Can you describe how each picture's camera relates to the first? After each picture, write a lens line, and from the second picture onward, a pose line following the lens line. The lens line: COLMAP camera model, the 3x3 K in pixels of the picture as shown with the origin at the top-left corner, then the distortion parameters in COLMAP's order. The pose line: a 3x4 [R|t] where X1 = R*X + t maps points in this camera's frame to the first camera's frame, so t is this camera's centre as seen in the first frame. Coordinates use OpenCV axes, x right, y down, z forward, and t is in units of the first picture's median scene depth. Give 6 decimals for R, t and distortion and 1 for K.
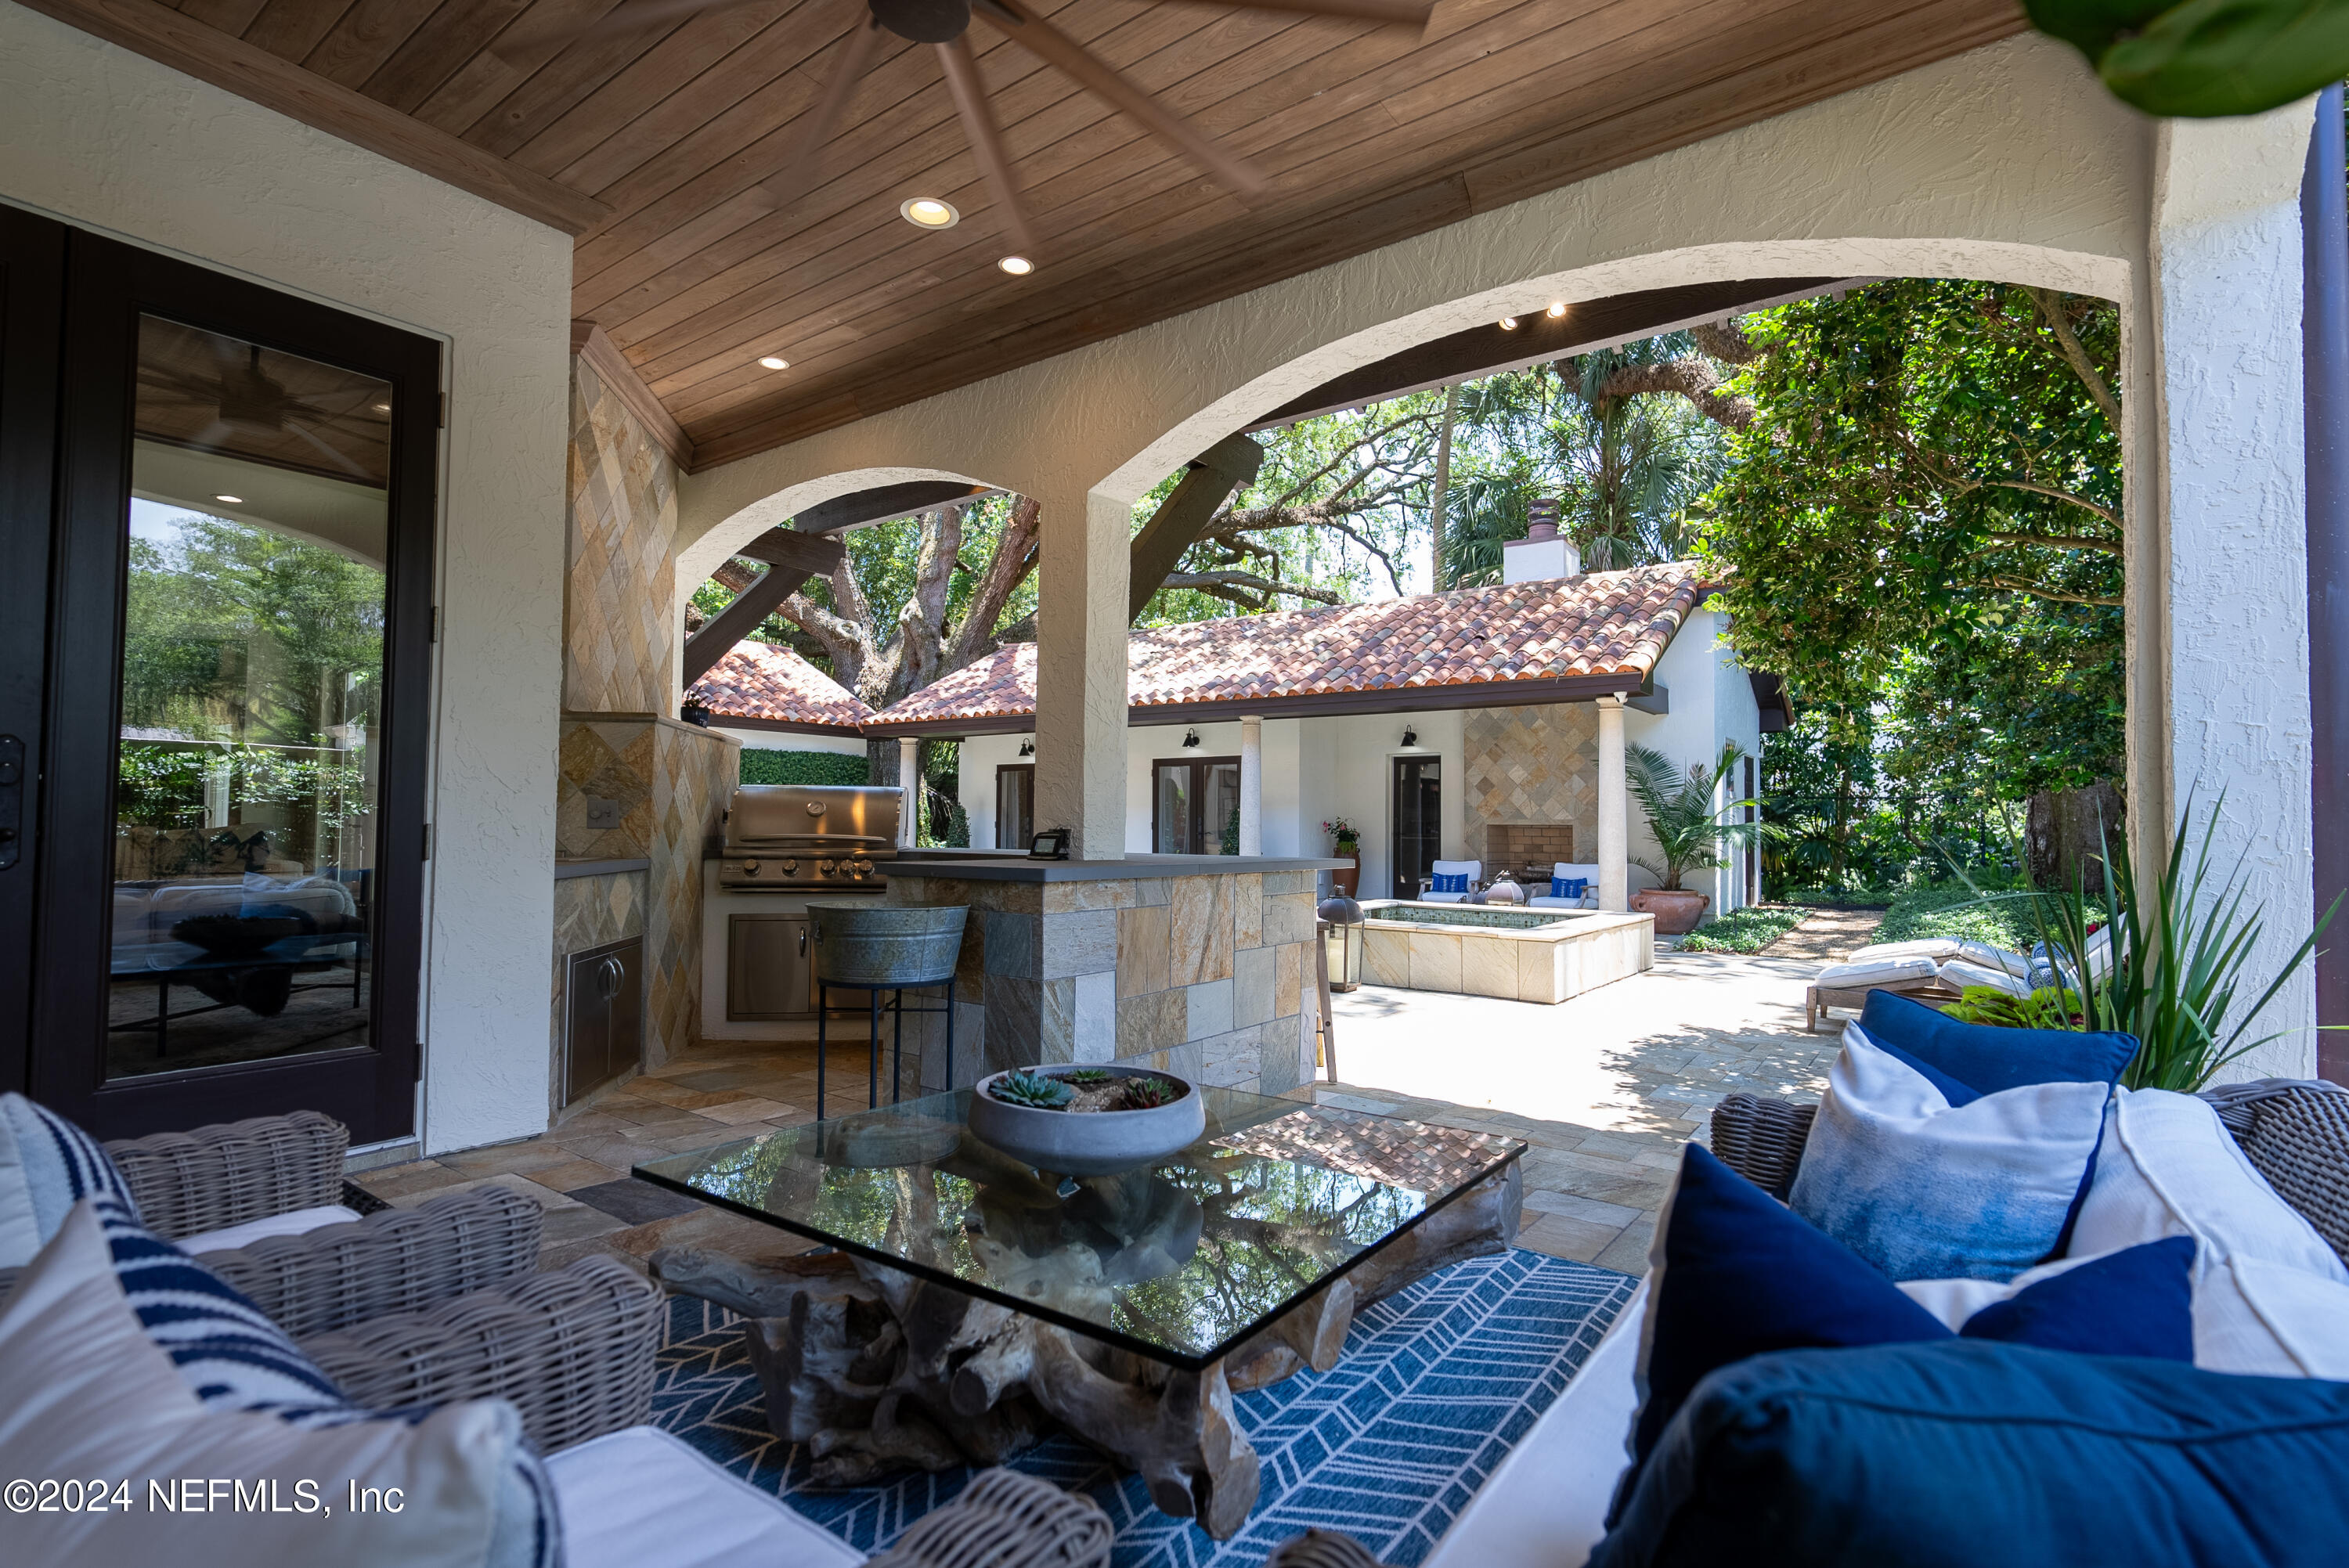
lens RADIAL K [[1115.4, 0, 1182.4], [0, 1115.4, 787.6], [0, 0, 1]] dist [-0.001666, 0.001577]
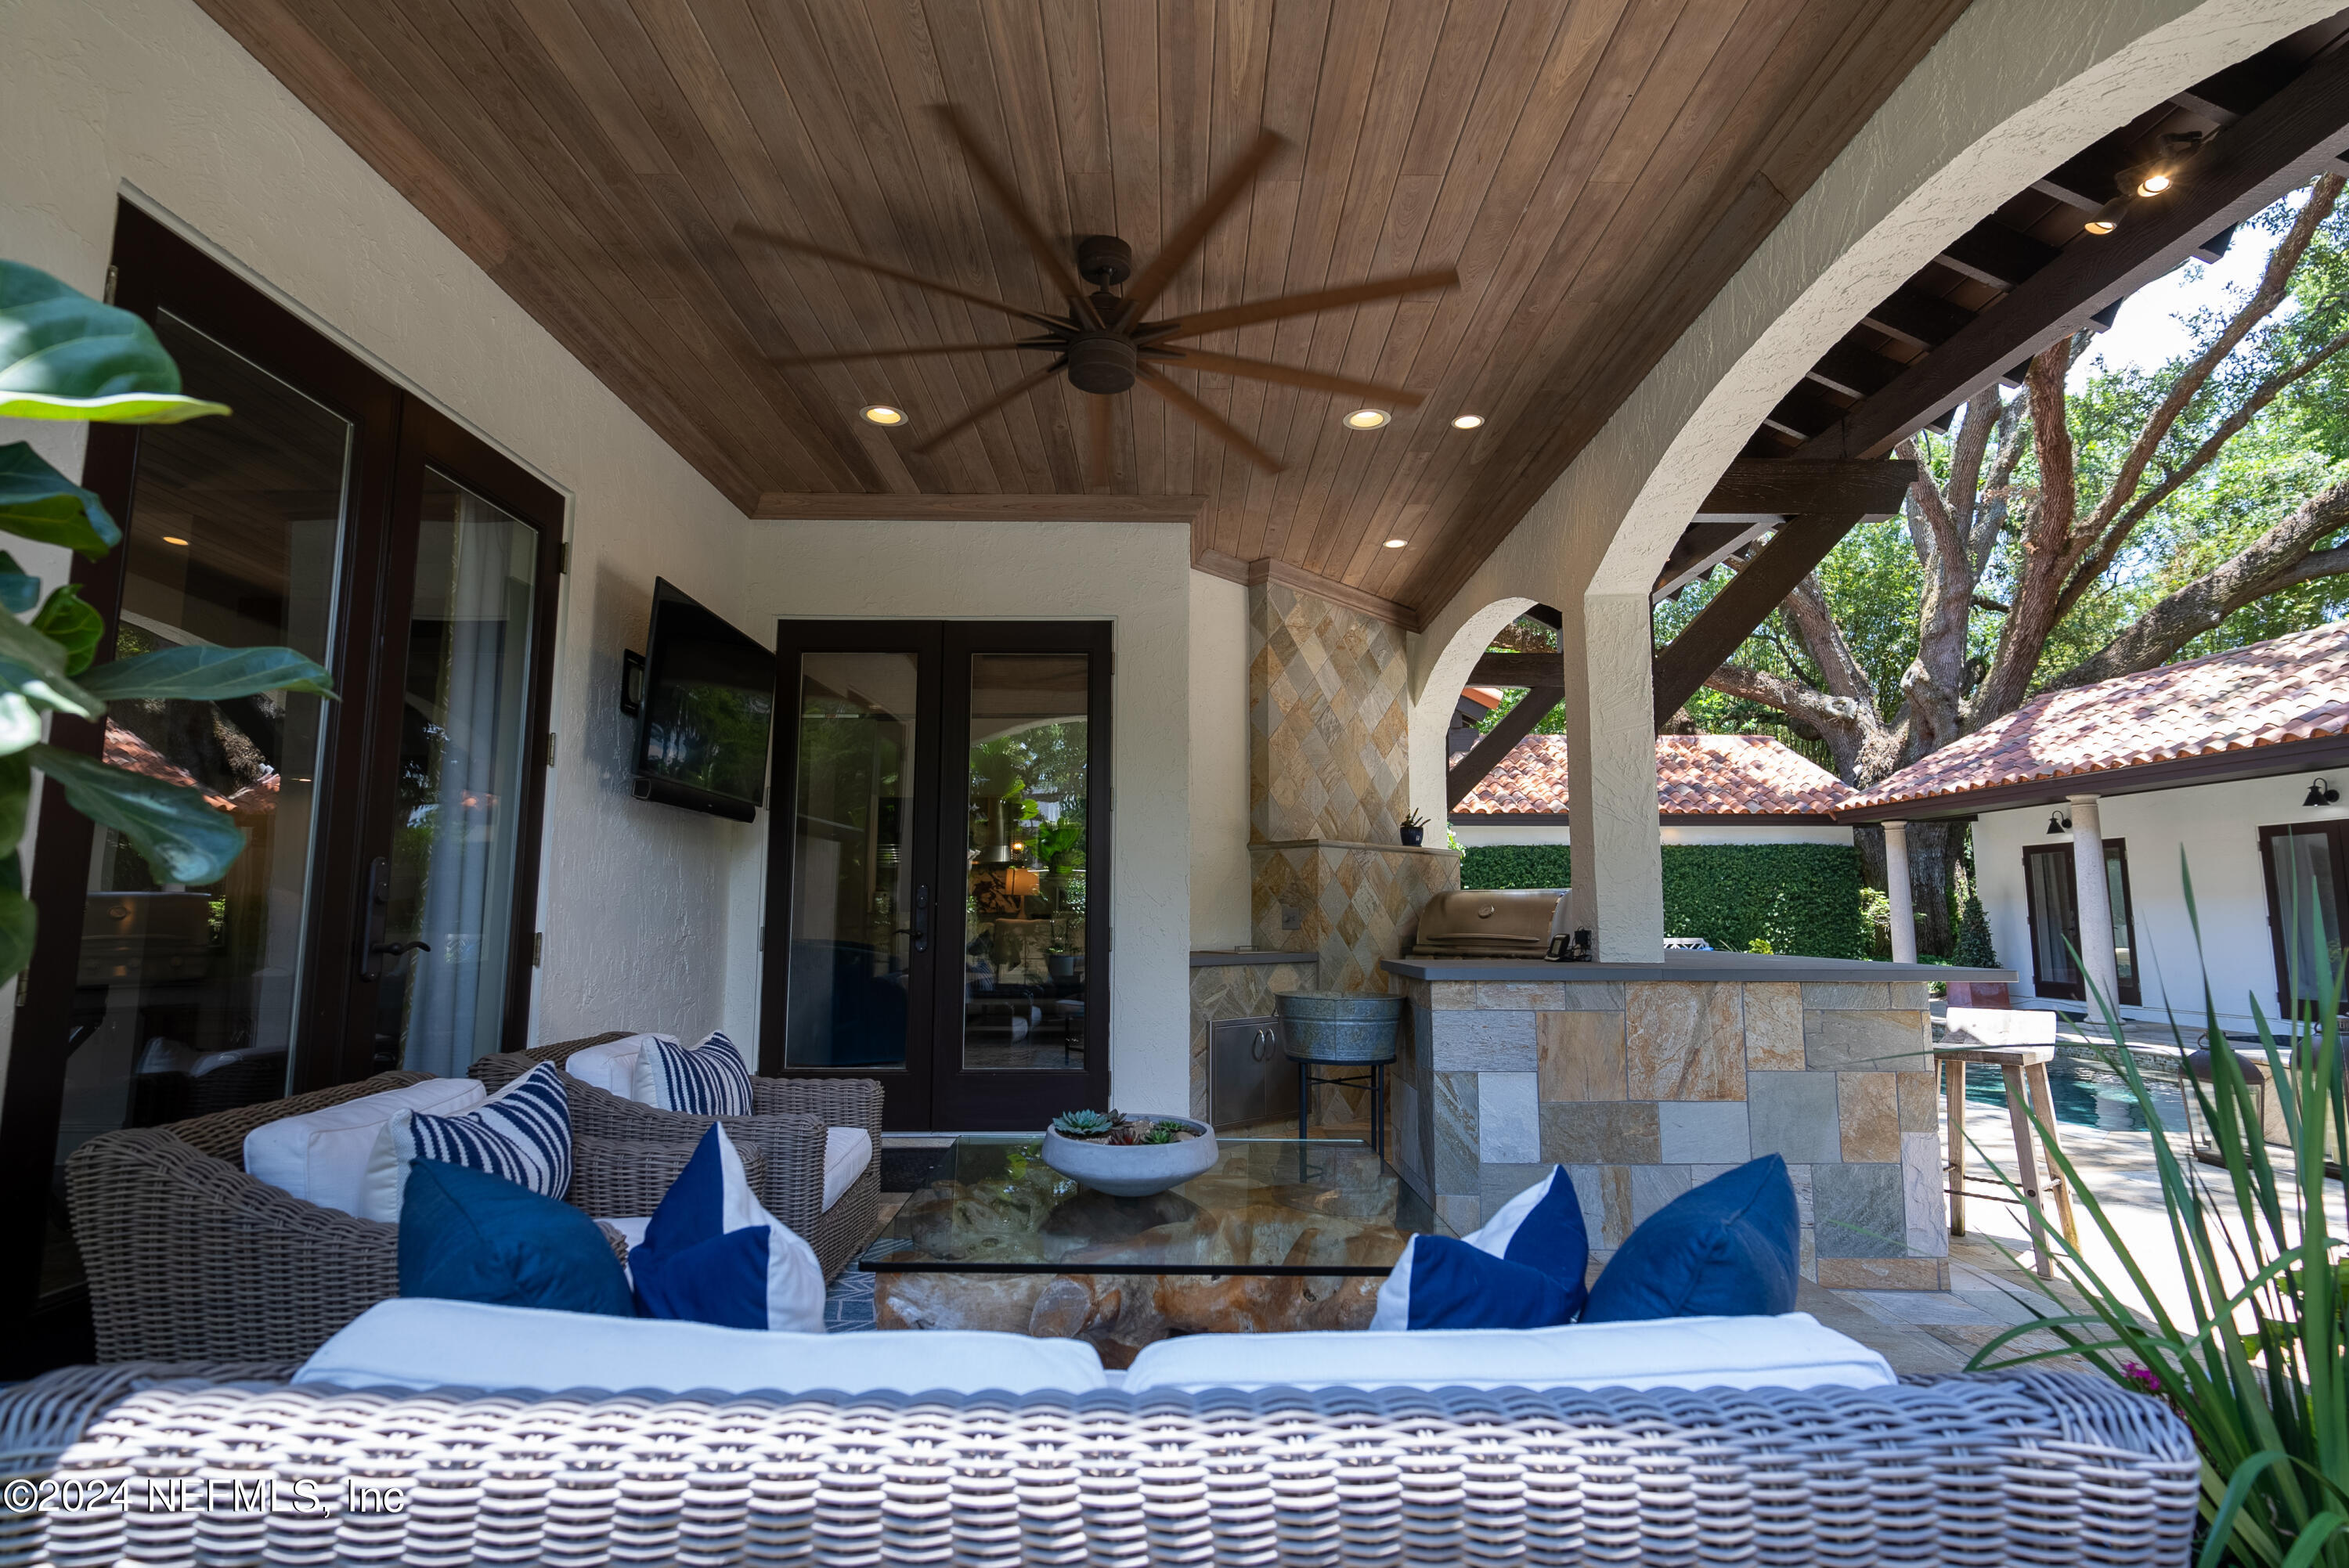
lens RADIAL K [[1115.4, 0, 1182.4], [0, 1115.4, 787.6], [0, 0, 1]] dist [-0.001666, 0.001577]
pose [[0.601113, -0.100368, -0.792836, 0.131597], [0.031933, 0.994306, -0.101662, -0.000036], [0.798526, 0.035793, 0.600895, 0.028758]]
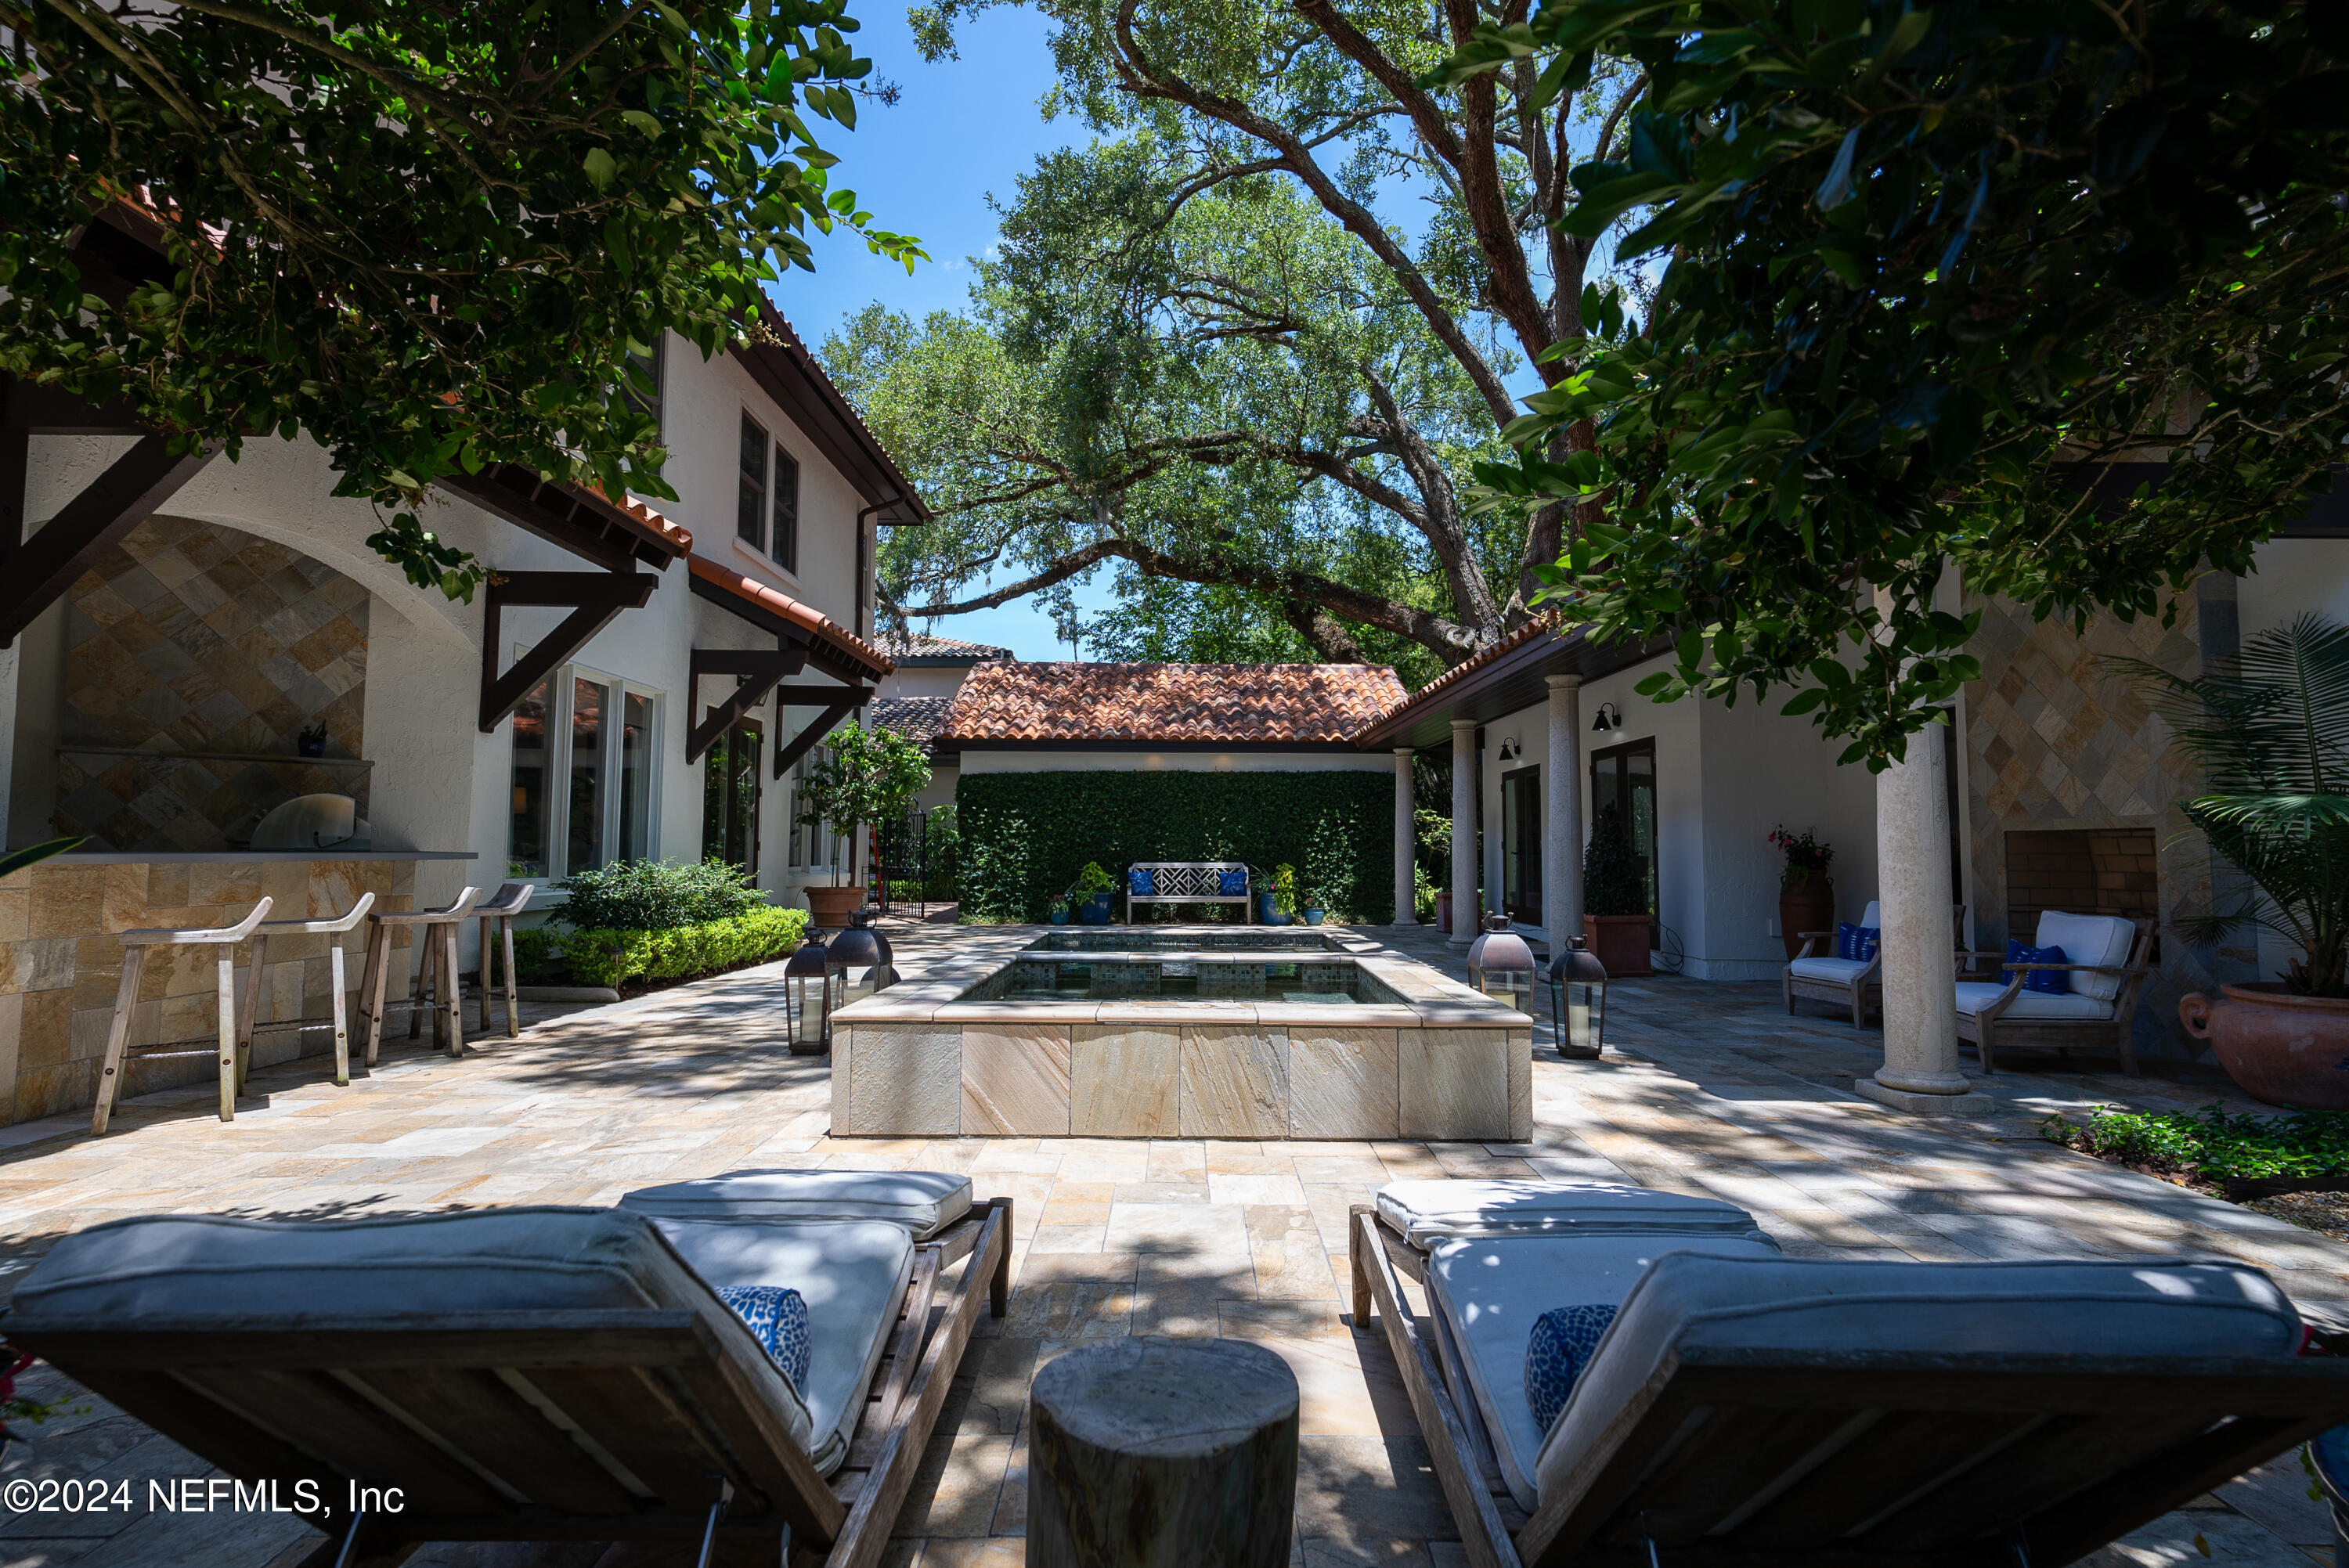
lens RADIAL K [[1115.4, 0, 1182.4], [0, 1115.4, 787.6], [0, 0, 1]] dist [-0.001666, 0.001577]
pose [[0.597605, -0.050909, -0.800173, 0.407045], [0.027016, 0.998694, -0.043362, 0.022926], [0.801335, 0.004296, 0.598200, 0.368644]]
